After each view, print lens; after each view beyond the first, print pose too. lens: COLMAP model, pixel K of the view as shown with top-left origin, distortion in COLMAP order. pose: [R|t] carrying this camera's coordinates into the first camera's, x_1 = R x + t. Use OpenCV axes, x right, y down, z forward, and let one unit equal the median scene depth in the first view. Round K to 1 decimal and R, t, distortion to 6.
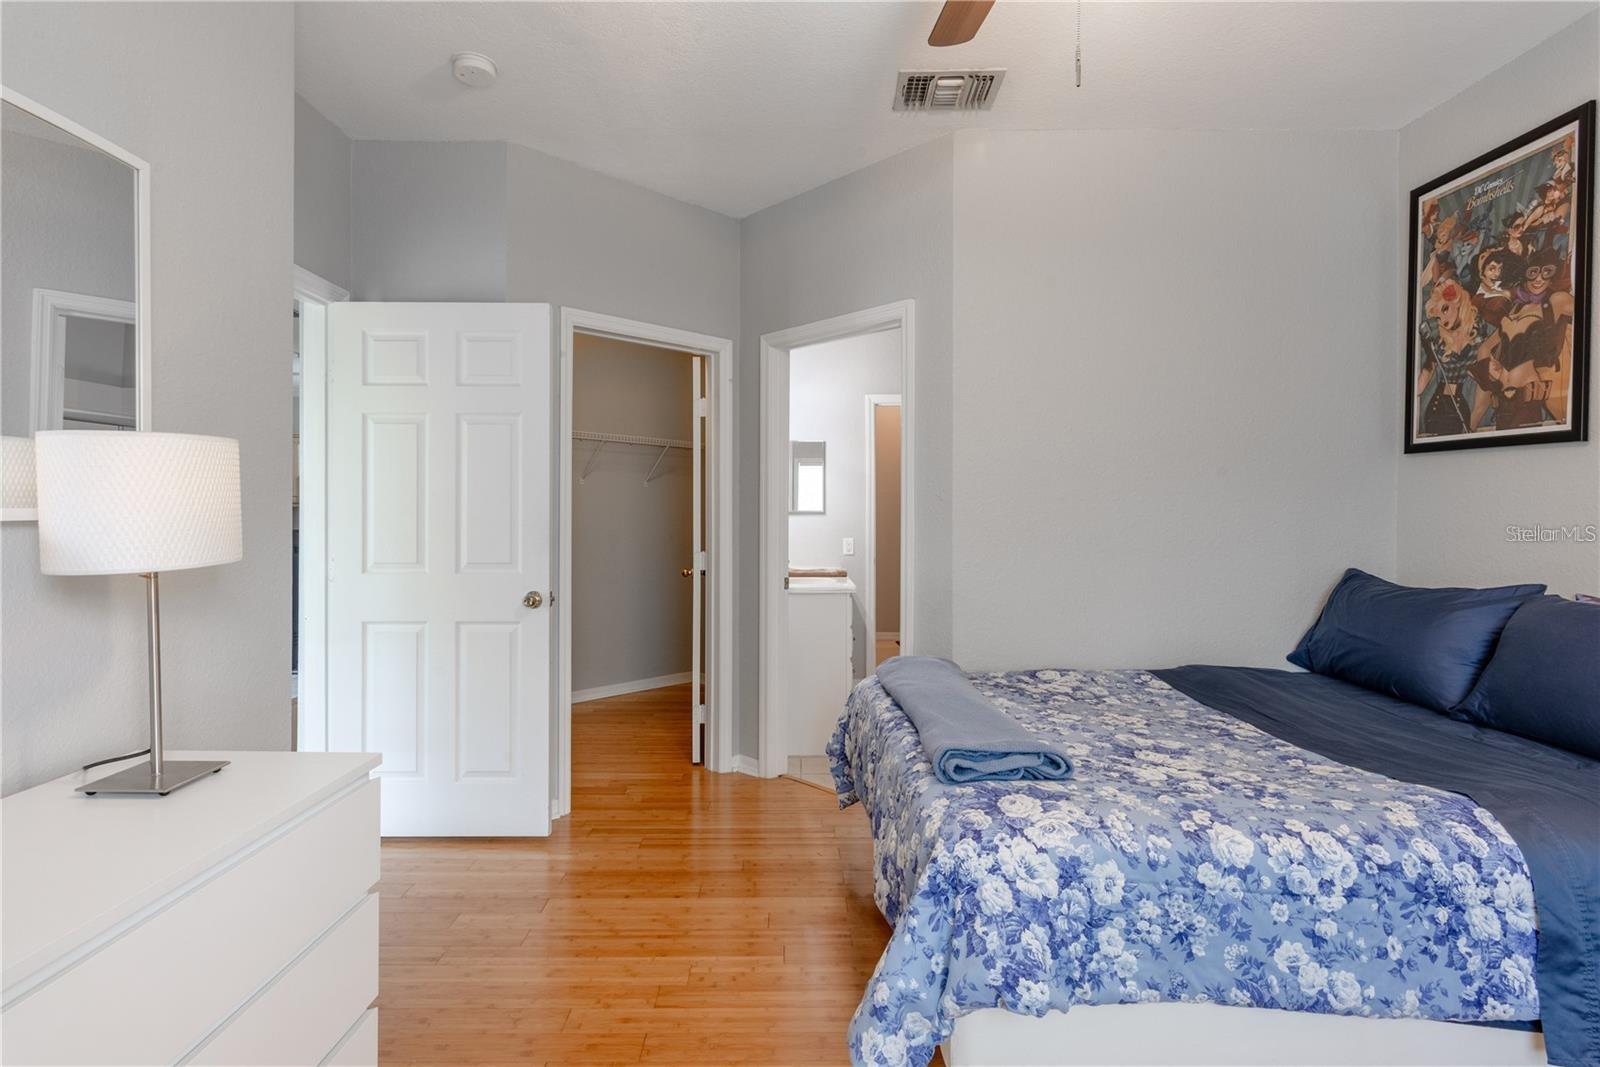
lens RADIAL K [[784.0, 0, 800.9], [0, 784.0, 524.4], [0, 0, 1]] dist [-0.001299, -0.000294]
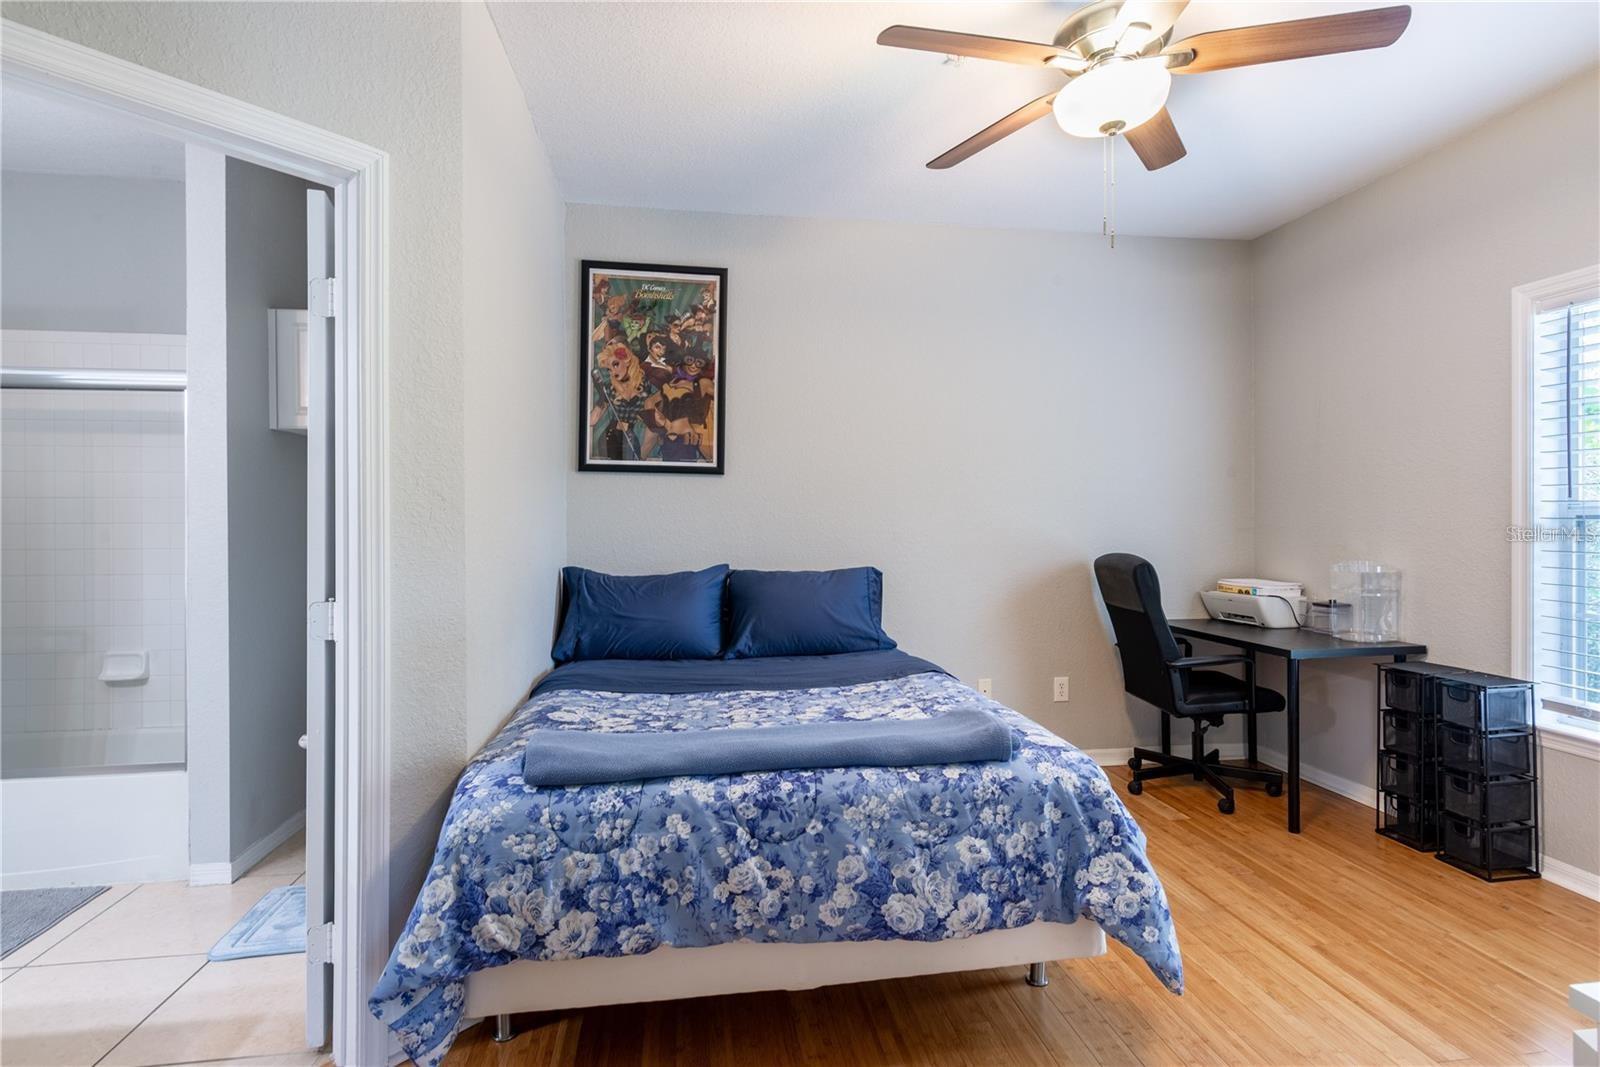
lens RADIAL K [[784.0, 0, 803.7], [0, 784.0, 526.0], [0, 0, 1]] dist [-0.001299, -0.000294]
pose [[-0.145341, -0.009496, 0.989336, -0.564481], [0.020257, 0.999716, 0.012572, -0.014214], [-0.989174, 0.021868, -0.145108, 0.942833]]
